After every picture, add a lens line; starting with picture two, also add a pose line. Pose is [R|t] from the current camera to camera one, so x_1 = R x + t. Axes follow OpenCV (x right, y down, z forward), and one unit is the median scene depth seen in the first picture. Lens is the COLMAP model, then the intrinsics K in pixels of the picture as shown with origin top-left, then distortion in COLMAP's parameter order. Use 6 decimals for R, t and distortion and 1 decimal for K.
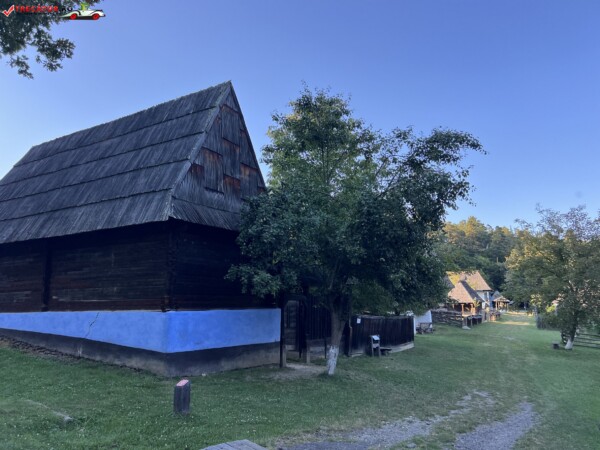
lens RADIAL K [[445.3, 0, 304.5], [0, 445.3, 228.0], [0, 0, 1]] dist [0.021102, -0.021343]
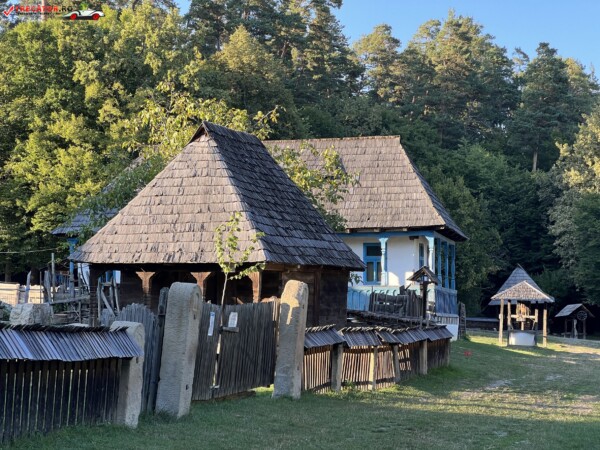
lens RADIAL K [[1317.9, 0, 301.1], [0, 1317.9, 218.7], [0, 0, 1]] dist [0.167898, 0.000000]
pose [[0.976732, 0.030144, 0.212333, 0.295232], [-0.048732, 0.995369, 0.082856, 0.115308], [-0.208852, -0.091276, 0.973678, 0.569854]]
